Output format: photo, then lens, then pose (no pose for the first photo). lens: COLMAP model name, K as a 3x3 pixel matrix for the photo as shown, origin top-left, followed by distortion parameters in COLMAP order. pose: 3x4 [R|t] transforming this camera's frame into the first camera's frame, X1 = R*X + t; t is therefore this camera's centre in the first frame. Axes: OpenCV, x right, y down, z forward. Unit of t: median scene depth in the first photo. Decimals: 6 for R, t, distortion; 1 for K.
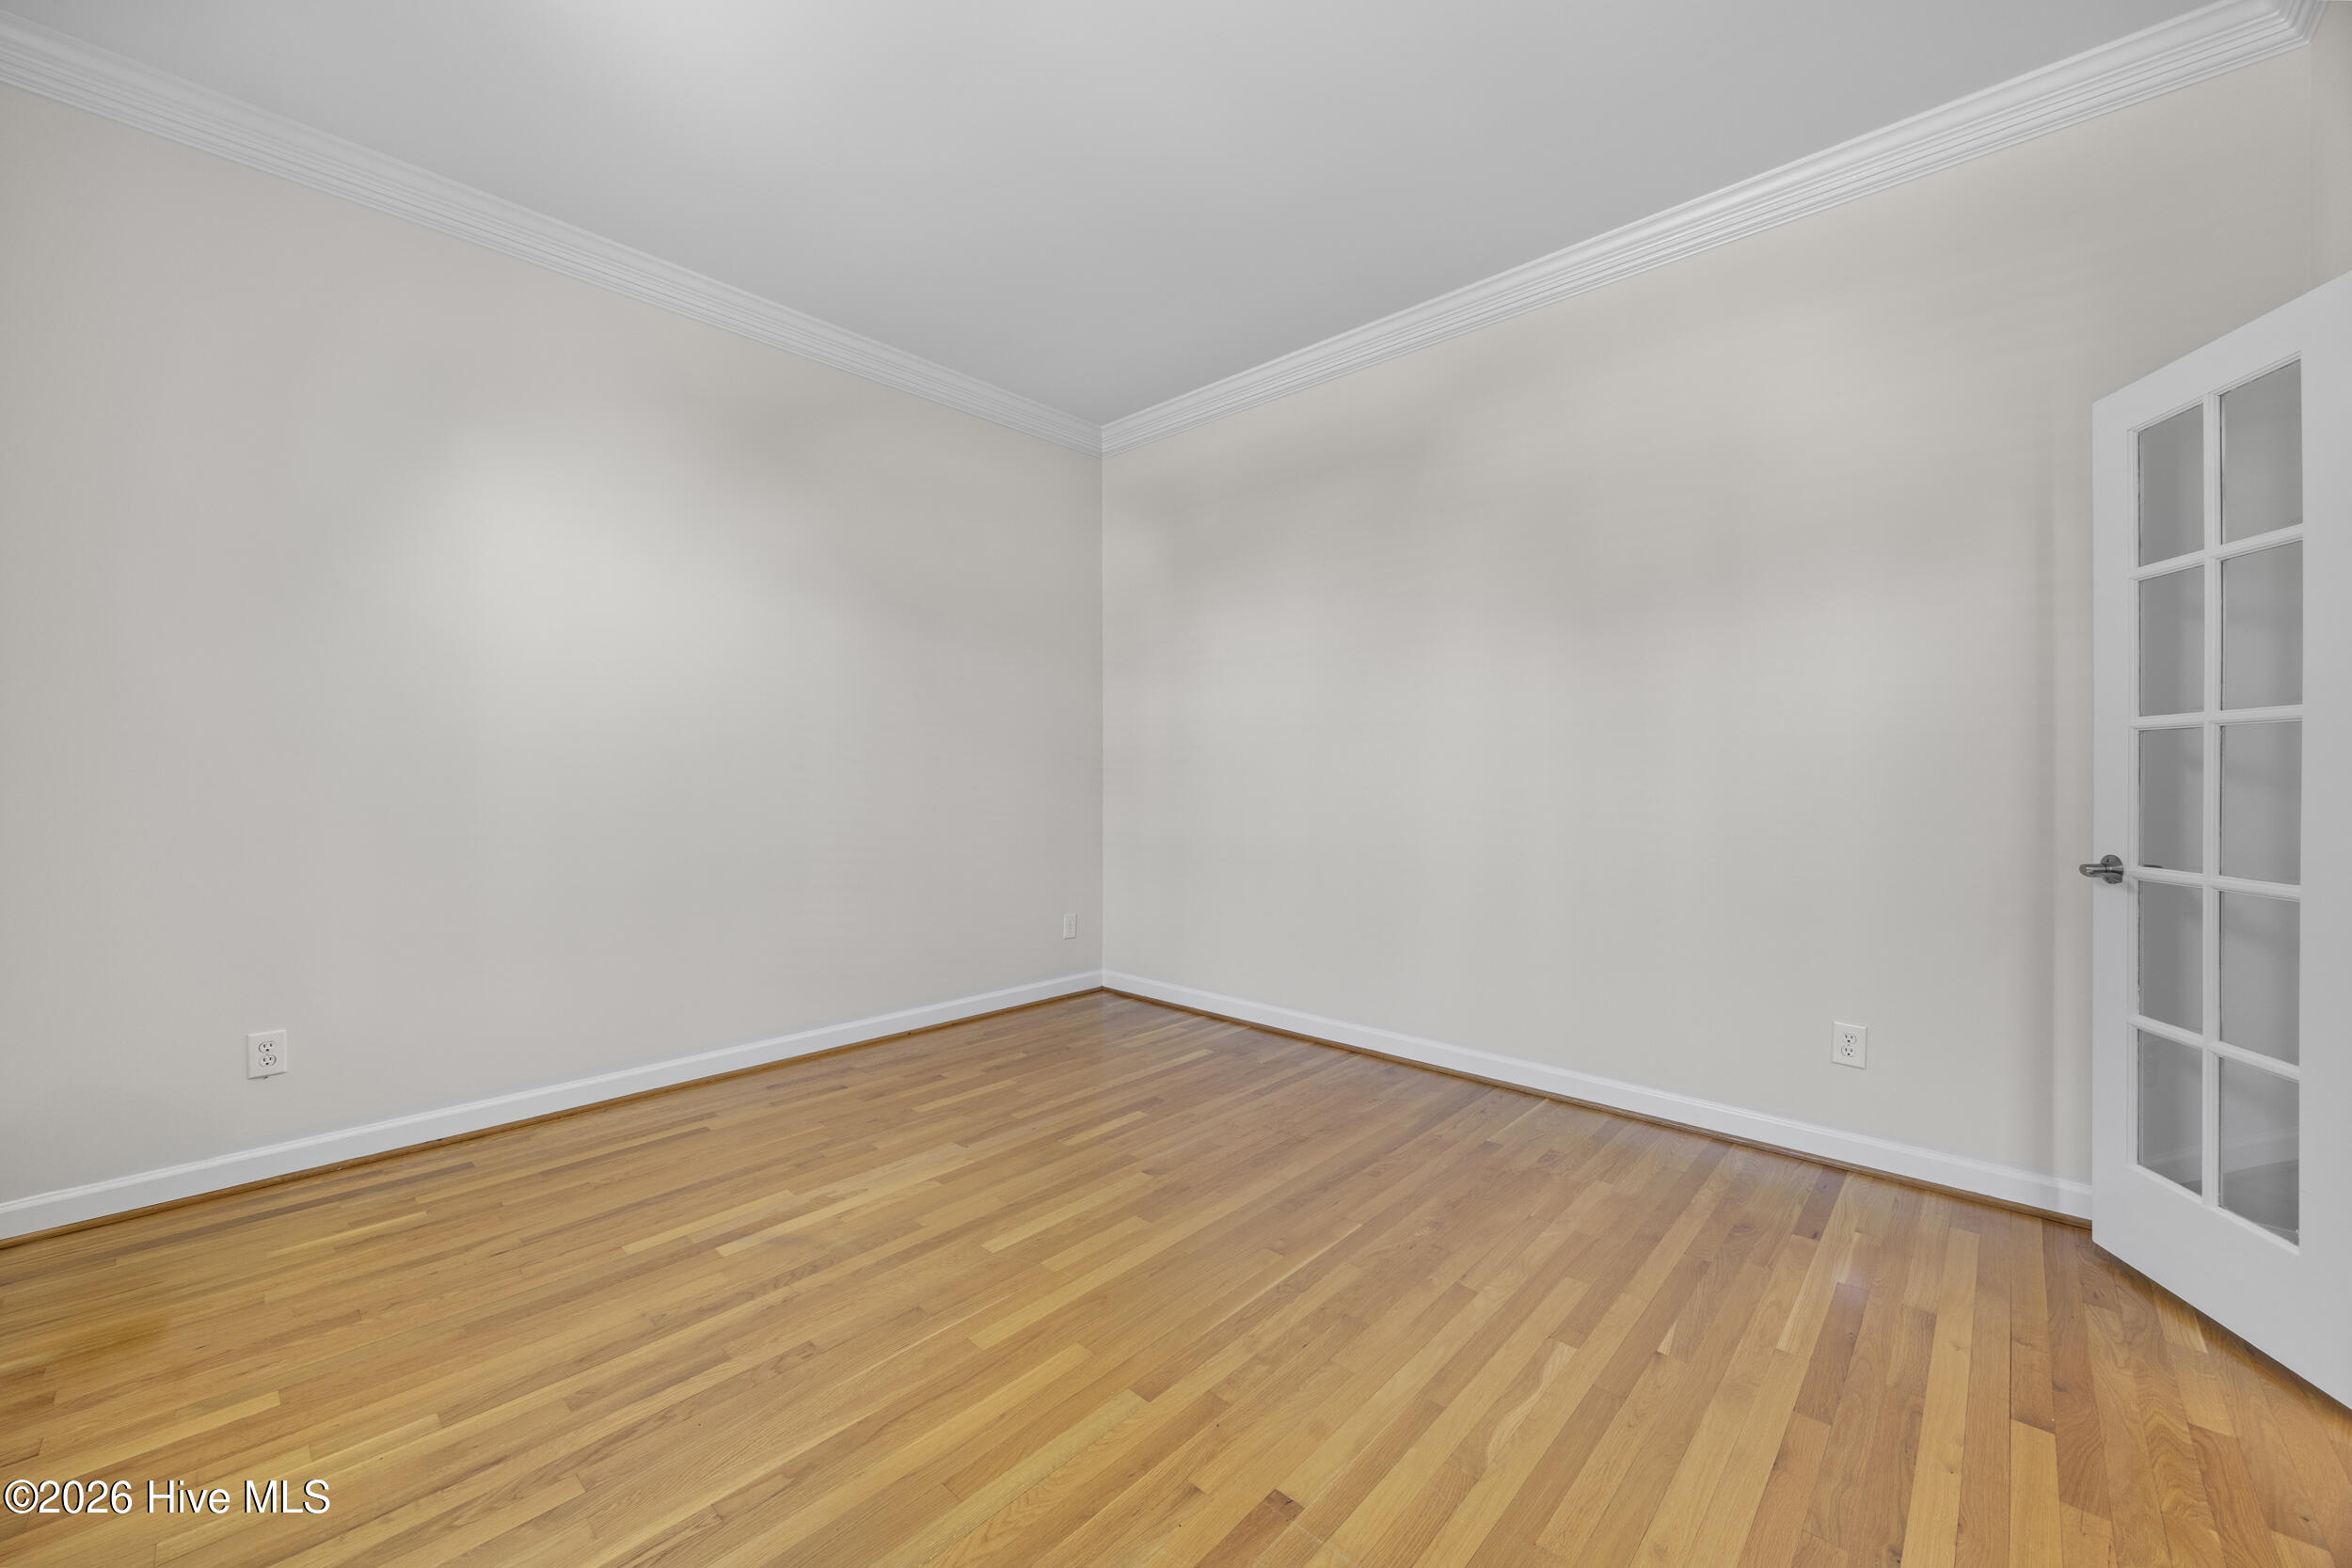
lens RADIAL K [[893.4, 0, 1185.4], [0, 893.4, 780.3], [0, 0, 1]] dist [-0.007531, 0.001324]
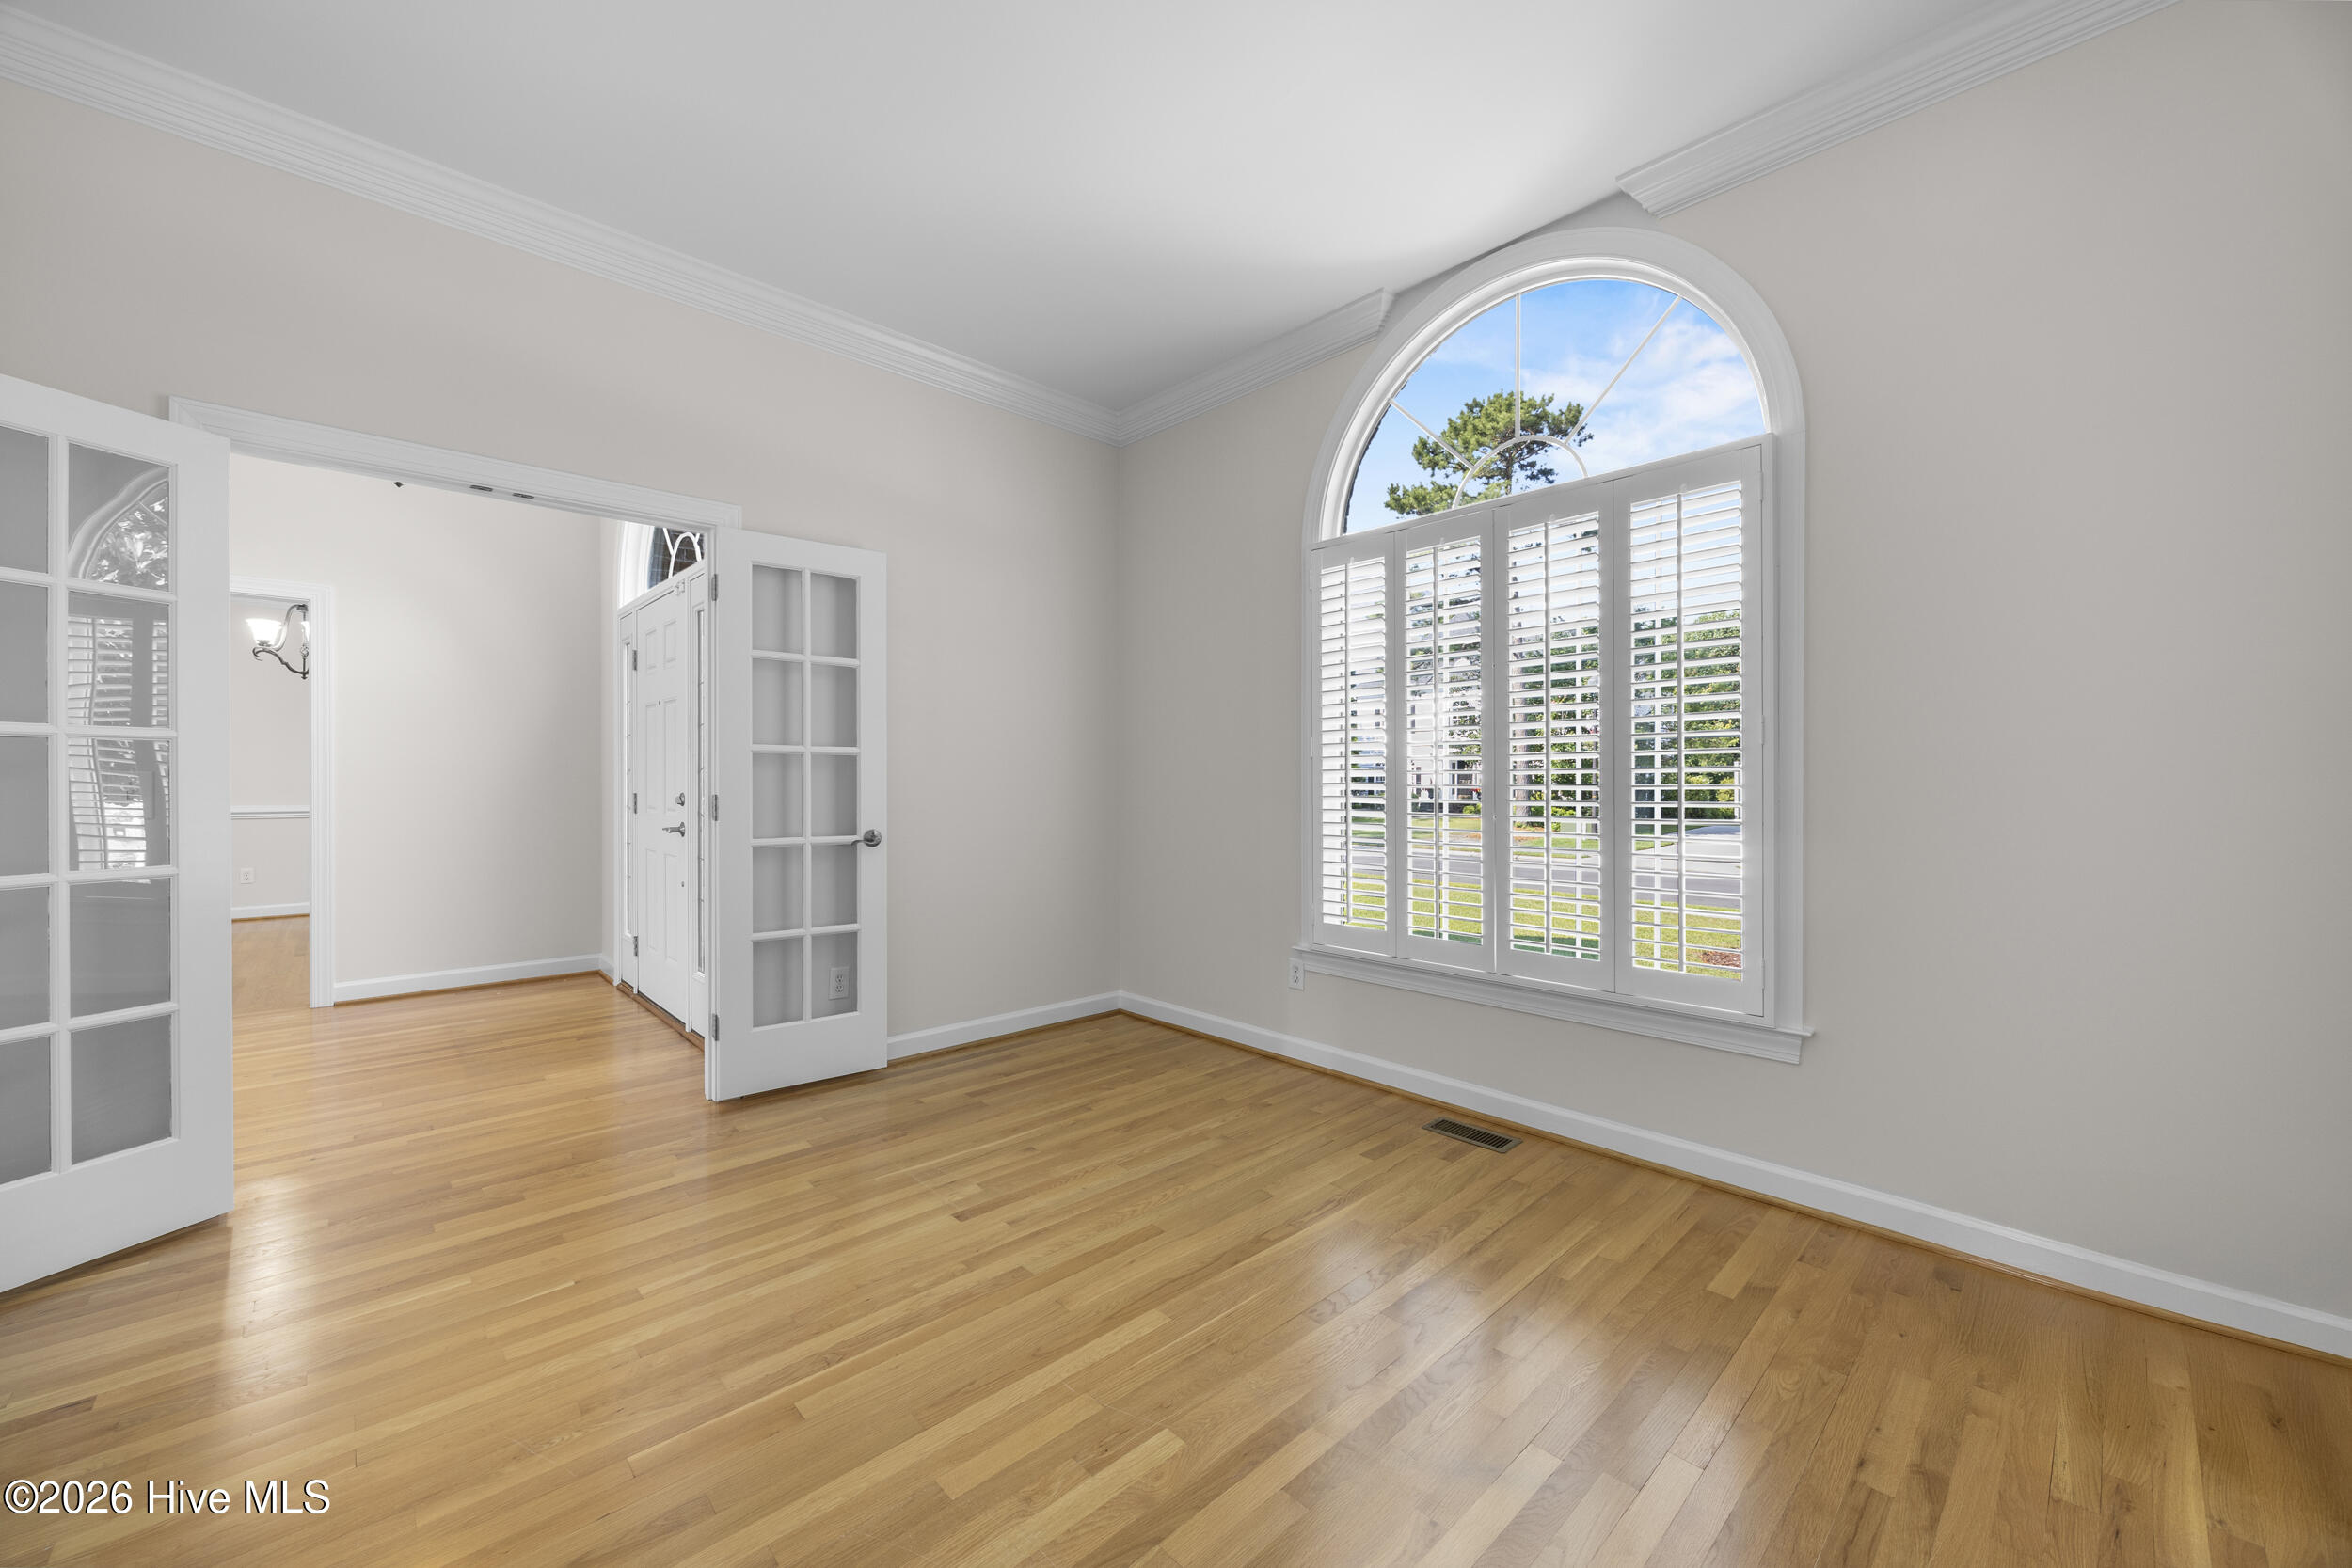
lens RADIAL K [[893.4, 0, 1173.3], [0, 893.4, 779.1], [0, 0, 1]] dist [-0.007531, 0.001324]
pose [[-0.996435, -0.001016, 0.084363, -0.321858], [-0.001147, 0.999998, -0.001495, -0.011220], [-0.084361, -0.001586, -0.996434, 1.979785]]
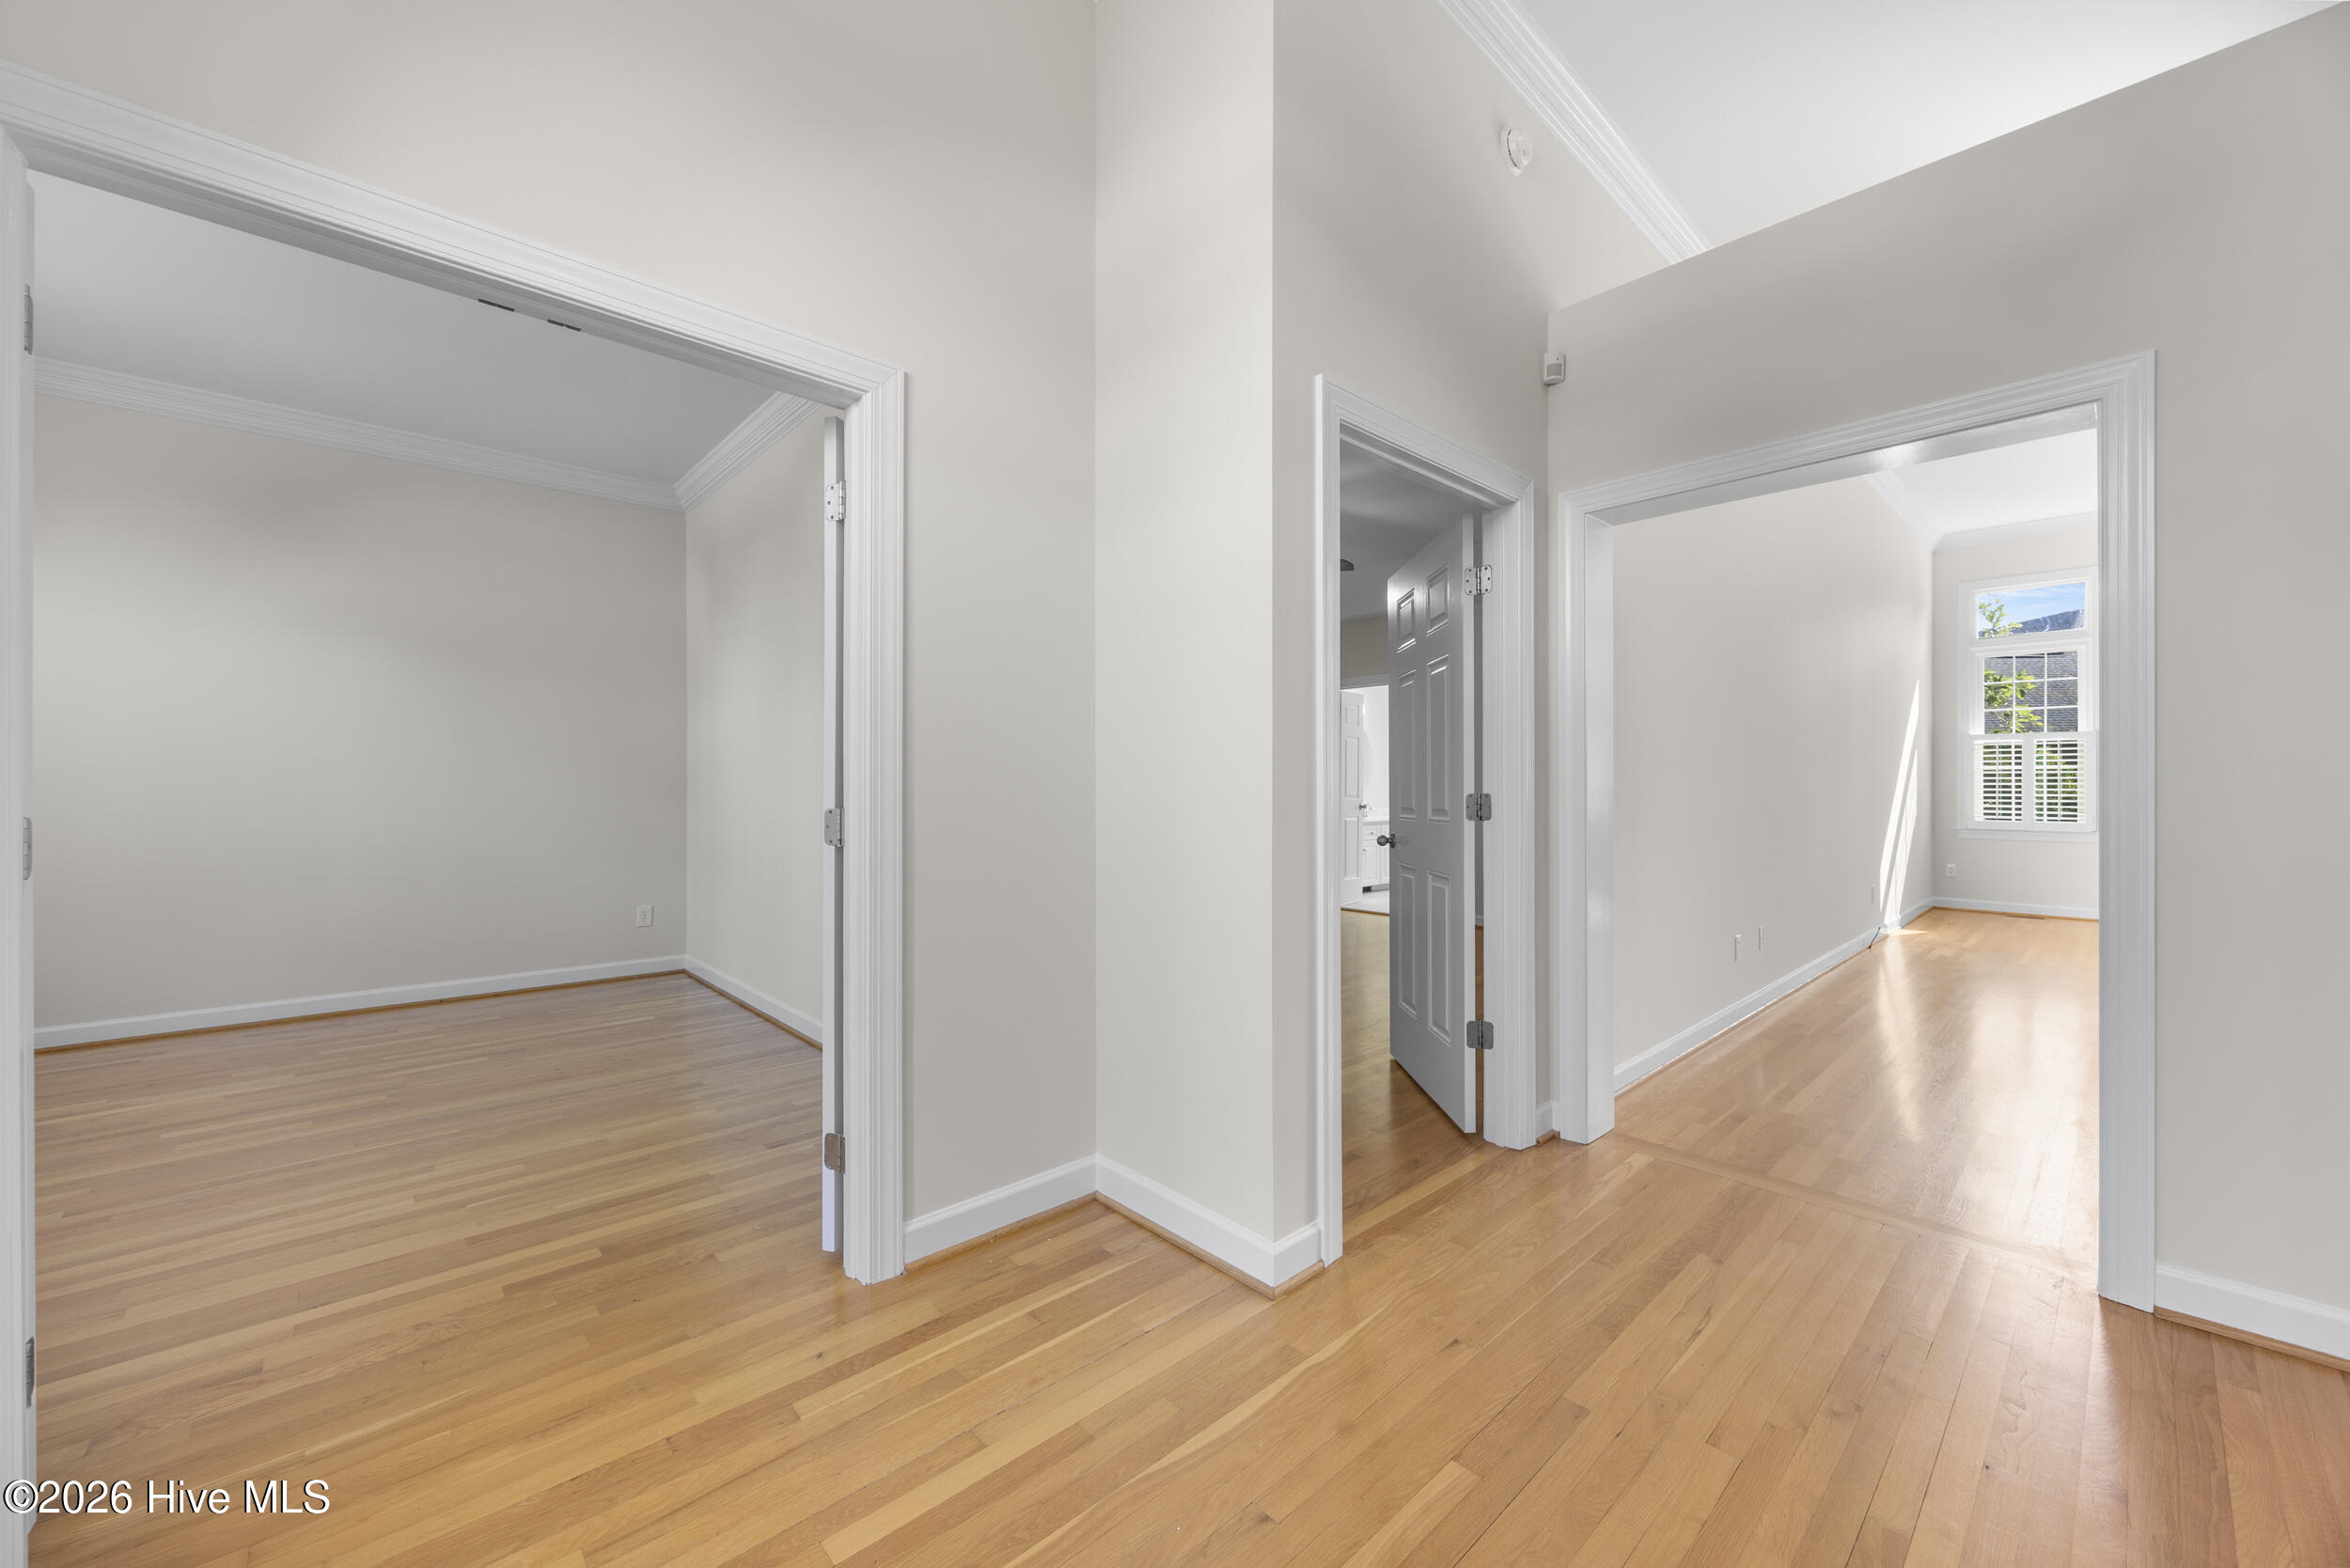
lens RADIAL K [[892.2, 0, 1166.2], [0, 892.2, 786.9], [0, 0, 1]] dist [-0.004026, 0.000430]
pose [[0.997604, -0.005441, -0.068972, 1.629552], [0.005380, 0.999985, -0.001061, -0.001319], [0.068977, 0.000688, 0.997618, -0.289841]]
